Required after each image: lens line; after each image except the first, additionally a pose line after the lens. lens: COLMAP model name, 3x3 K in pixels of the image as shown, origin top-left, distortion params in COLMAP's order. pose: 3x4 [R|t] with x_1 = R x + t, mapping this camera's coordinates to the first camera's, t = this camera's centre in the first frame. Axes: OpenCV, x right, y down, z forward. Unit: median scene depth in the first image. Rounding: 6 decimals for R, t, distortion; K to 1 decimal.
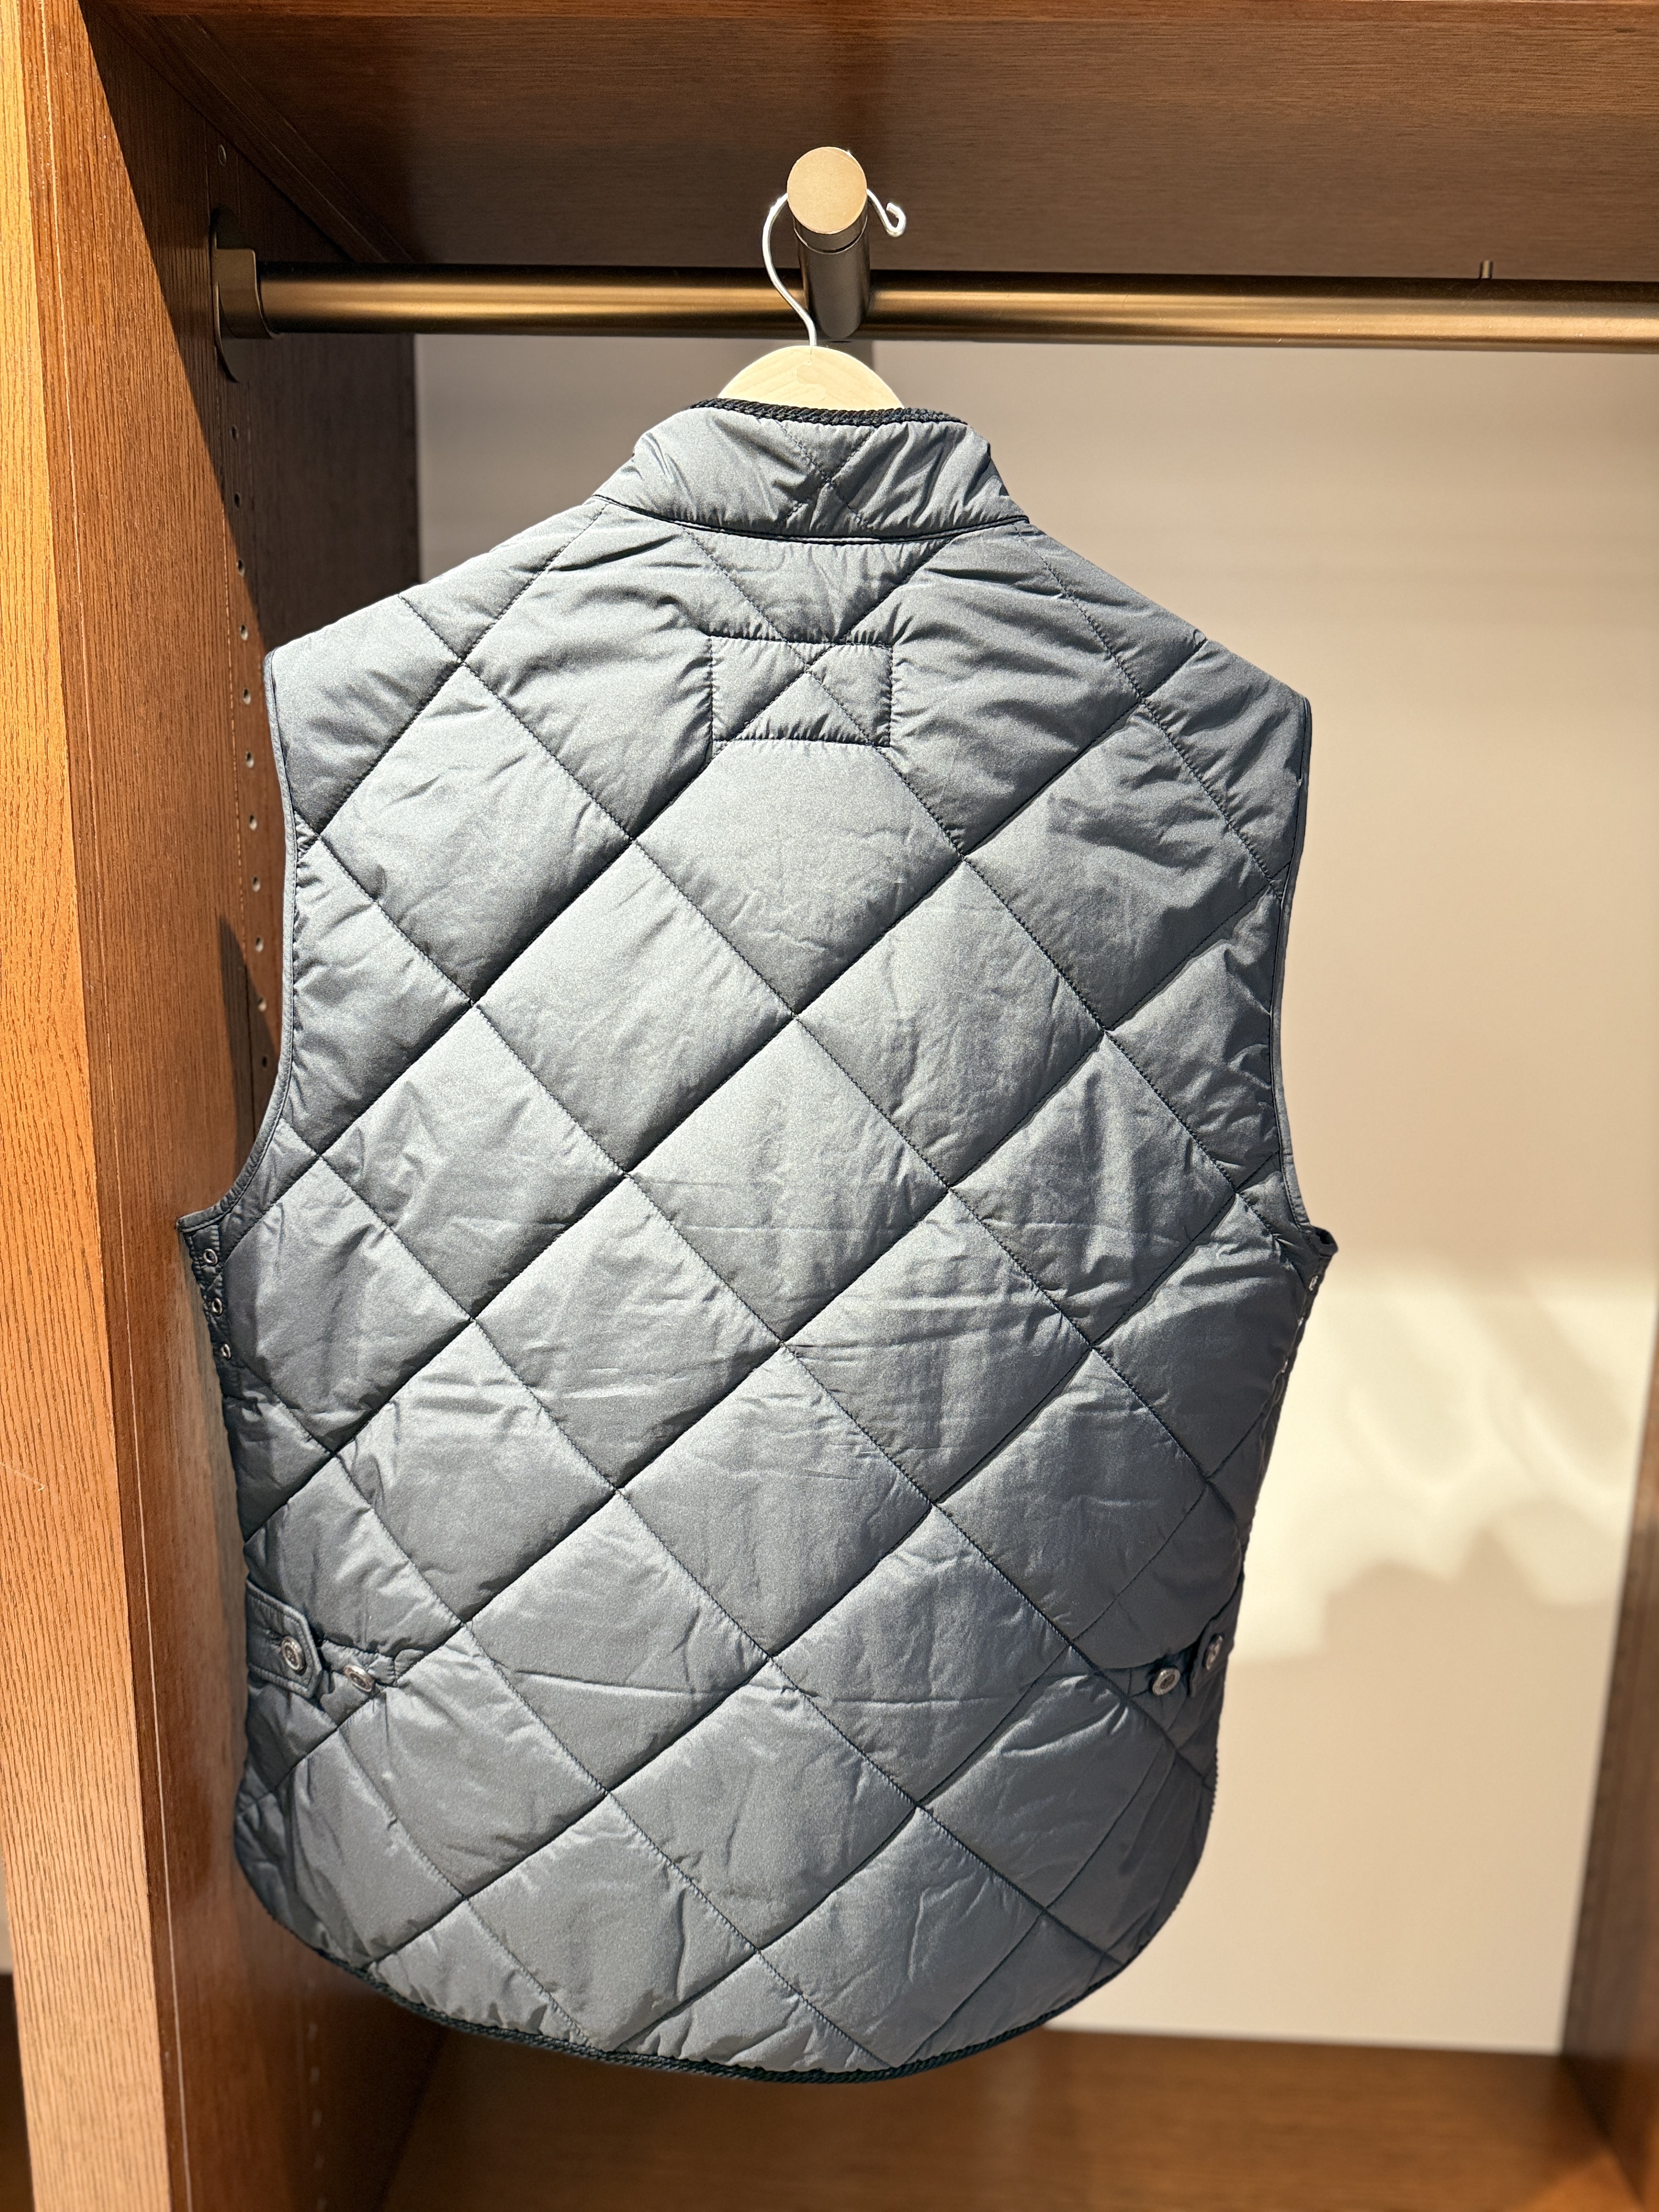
lens RADIAL K [[1563.4, 0, 825.3], [0, 1563.4, 1095.4], [0, 0, 1]] dist [-0.014384, 0.007825]
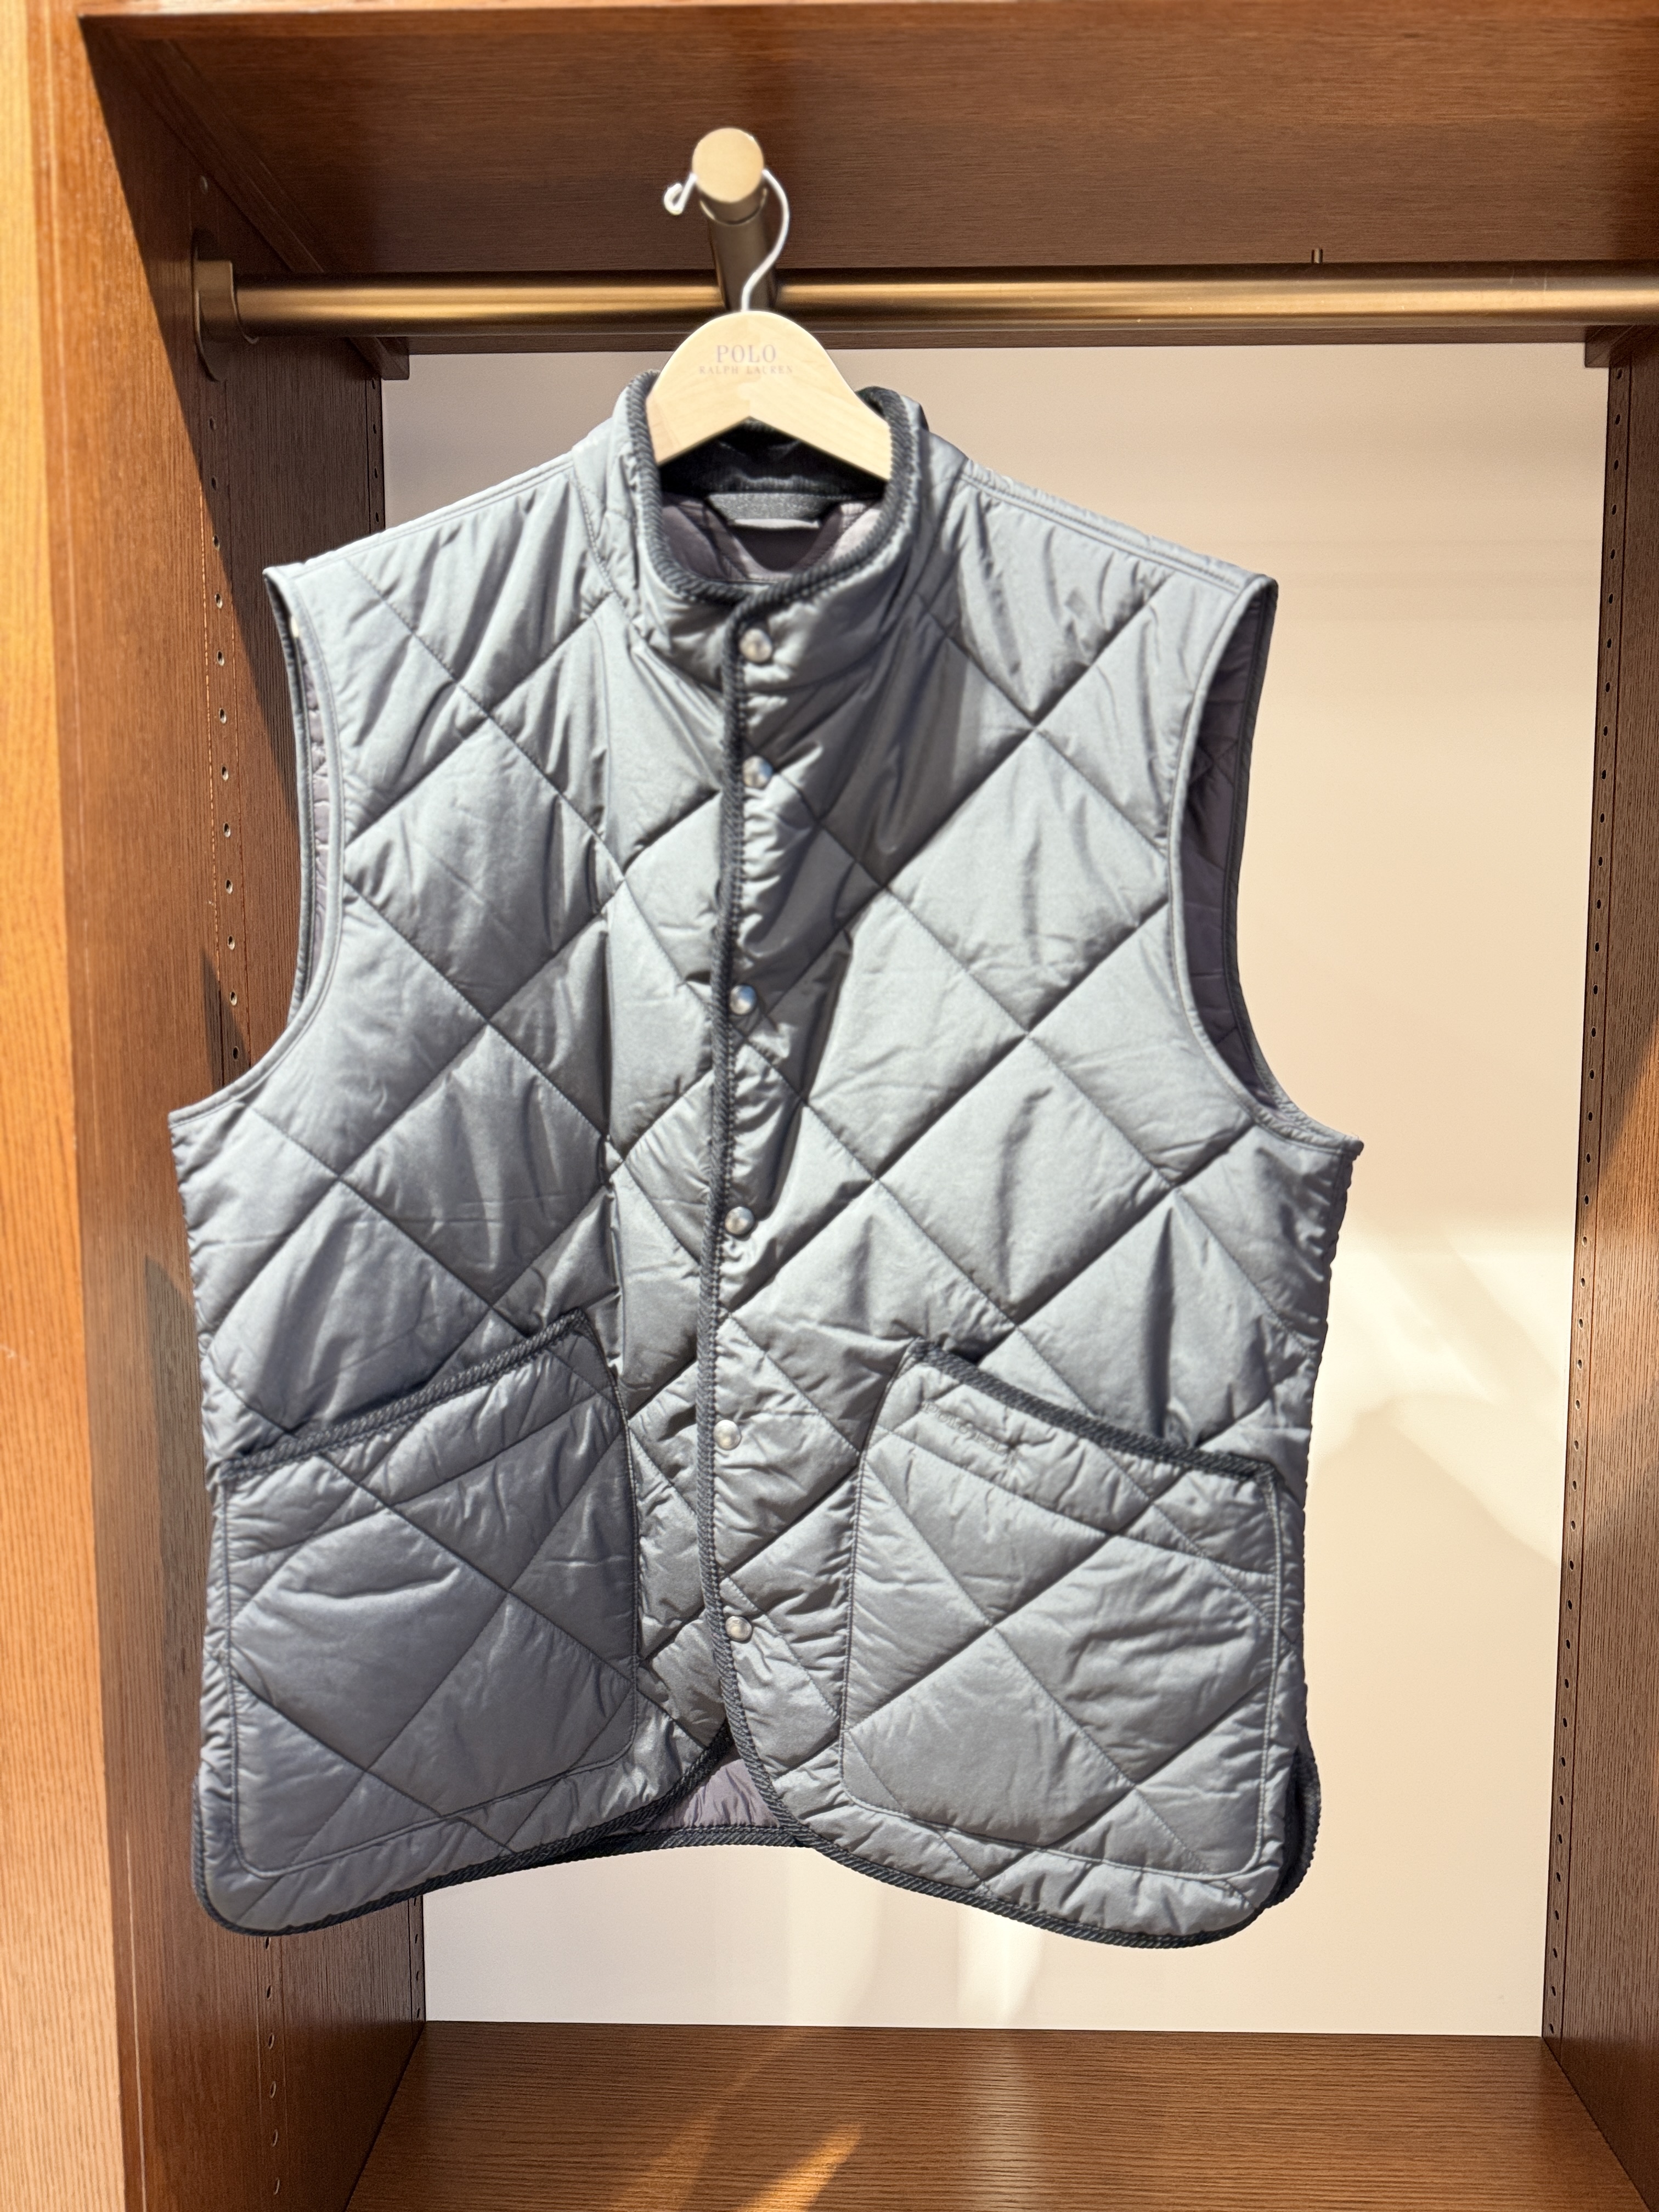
lens RADIAL K [[1563.4, 0, 834.0], [0, 1563.4, 1124.8], [0, 0, 1]] dist [-0.014384, 0.007825]
pose [[0.999542, -0.026851, 0.013960, 0.040374], [0.028179, 0.993993, -0.105750, 0.225891], [-0.011037, 0.106095, 0.994295, -0.065780]]
